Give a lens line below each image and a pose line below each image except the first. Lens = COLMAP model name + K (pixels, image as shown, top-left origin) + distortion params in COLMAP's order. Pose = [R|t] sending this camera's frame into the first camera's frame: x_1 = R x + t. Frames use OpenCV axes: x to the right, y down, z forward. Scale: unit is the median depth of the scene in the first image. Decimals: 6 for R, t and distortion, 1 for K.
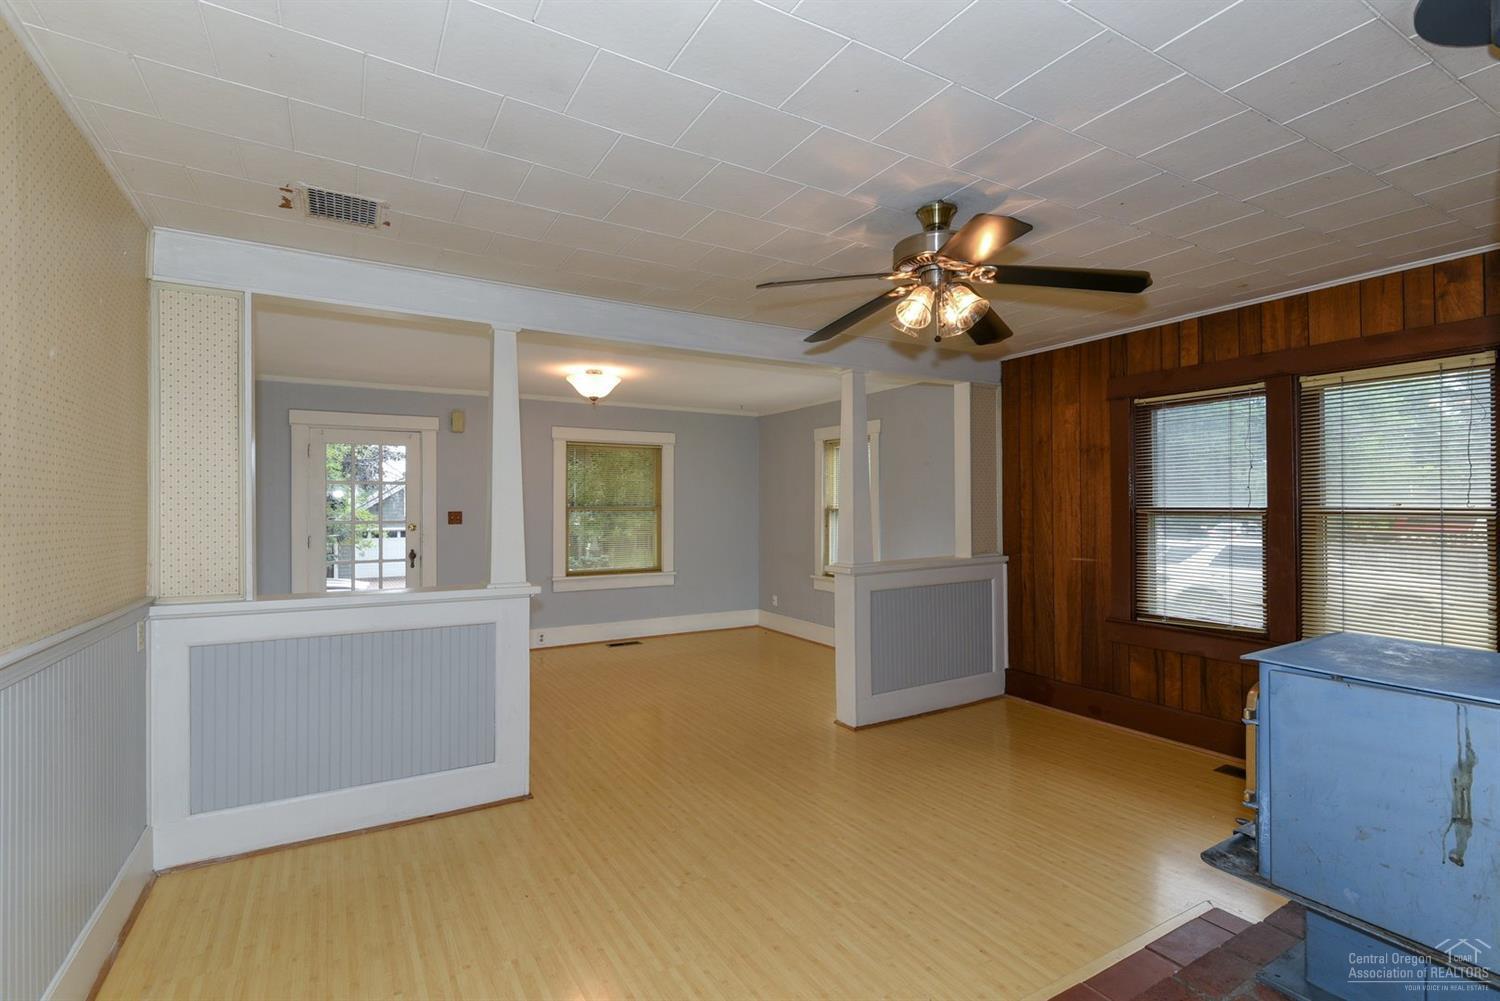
lens RADIAL K [[708.6, 0, 766.6], [0, 708.6, 496.6], [0, 0, 1]] dist [0.003780, 0.000315]
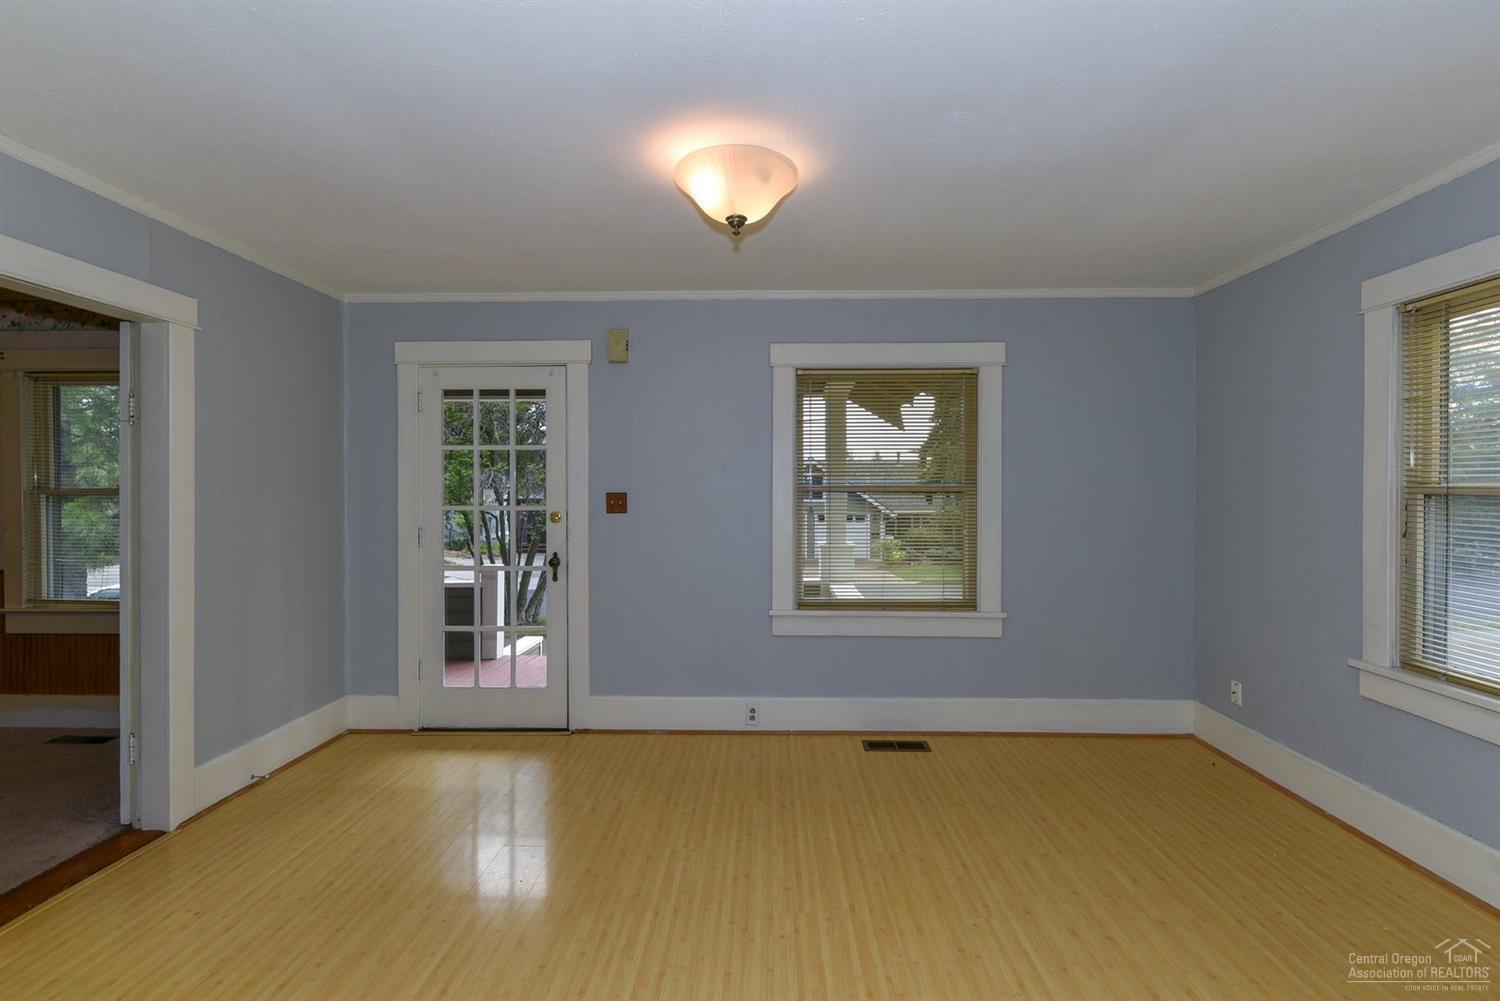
lens RADIAL K [[708.6, 0, 766.6], [0, 708.6, 496.6], [0, 0, 1]] dist [0.003780, 0.000315]
pose [[0.848726, 0.006588, -0.528792, -0.004900], [0.005448, 0.999760, 0.021200, 0.012511], [0.528805, -0.020873, 0.848487, 0.562282]]
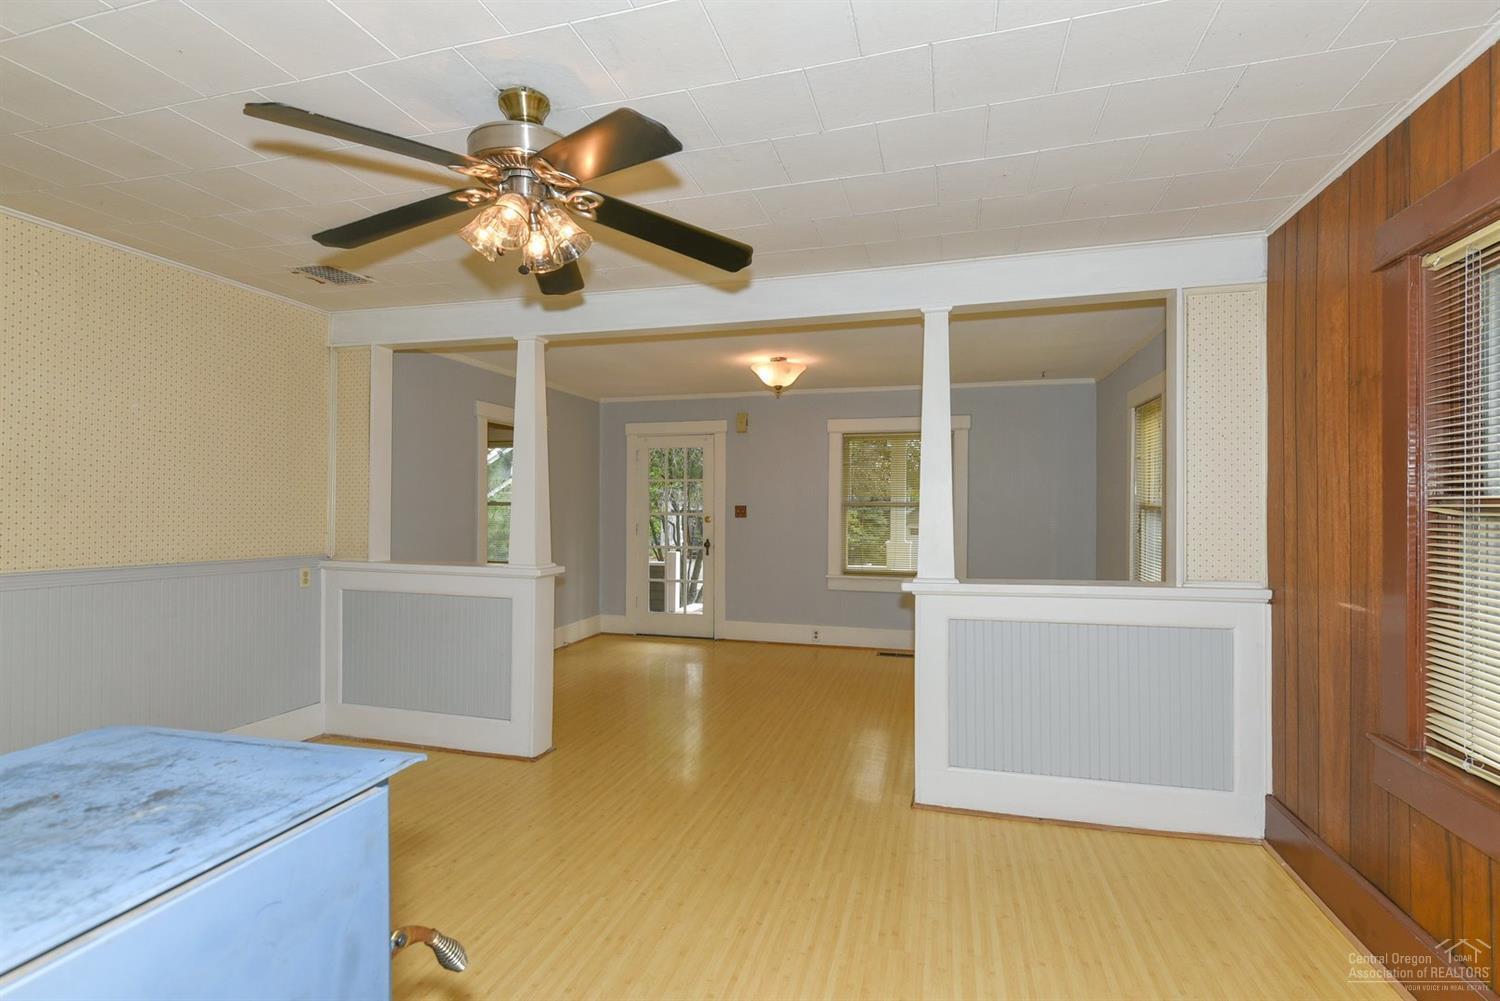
lens RADIAL K [[719.7, 0, 723.3], [0, 719.7, 498.9], [0, 0, 1]] dist [-0.044601, 0.000349]
pose [[0.662321, -0.001522, -0.749219, 0.372571], [0.005861, 0.999978, 0.003149, 0.007163], [0.749197, -0.006477, 0.662315, 0.261930]]
